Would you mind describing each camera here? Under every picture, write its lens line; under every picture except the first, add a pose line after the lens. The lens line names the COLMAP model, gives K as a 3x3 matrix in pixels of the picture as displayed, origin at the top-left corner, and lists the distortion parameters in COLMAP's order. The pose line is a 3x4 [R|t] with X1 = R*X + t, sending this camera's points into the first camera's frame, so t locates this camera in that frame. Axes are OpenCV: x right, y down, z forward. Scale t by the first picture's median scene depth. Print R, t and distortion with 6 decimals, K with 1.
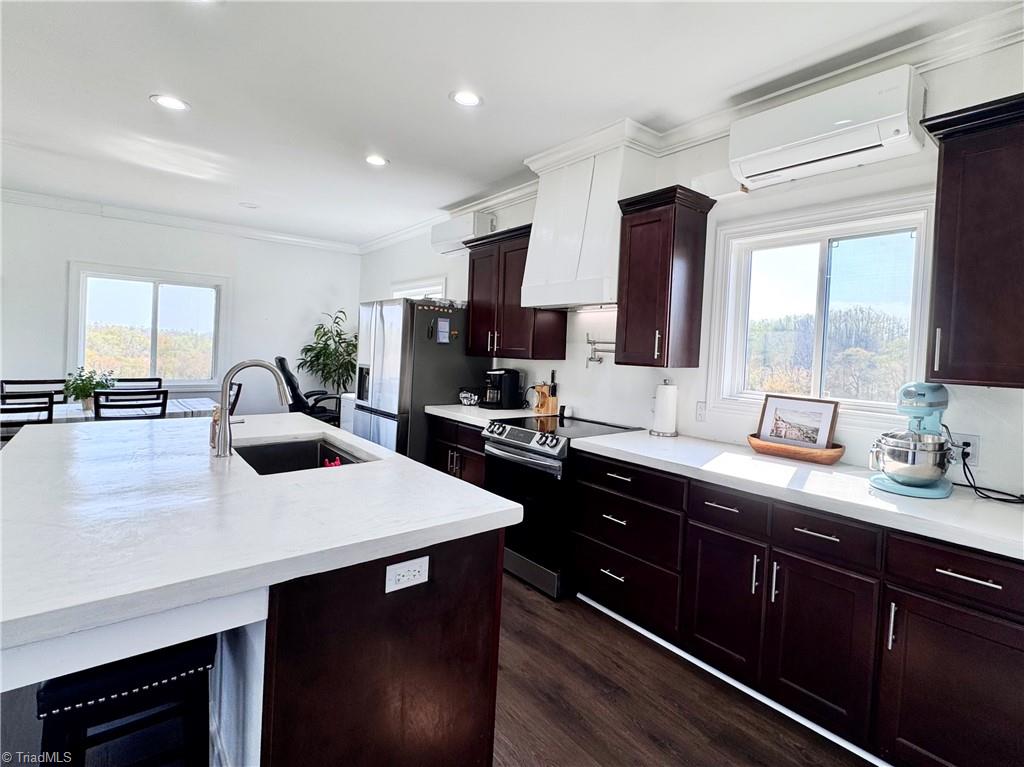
lens RADIAL K [[494.0, 0, 576.9], [0, 494.0, 362.6], [0, 0, 1]] dist [0.003153, 0.001389]
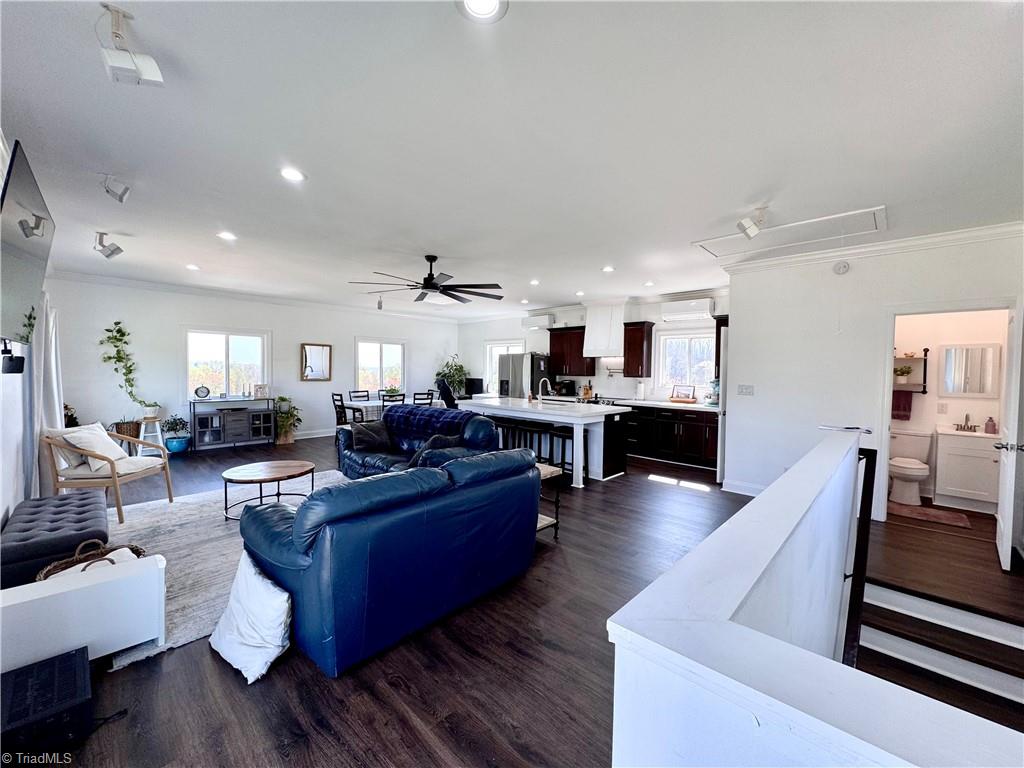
lens RADIAL K [[410.4, 0, 517.6], [0, 410.4, 382.8], [0, 0, 1]] dist [-0.011273, -0.000057]
pose [[0.995528, -0.020689, 0.092177, -0.652929], [0.020049, 0.999768, 0.007863, 0.004274], [-0.092318, -0.005979, 0.995712, -1.171115]]
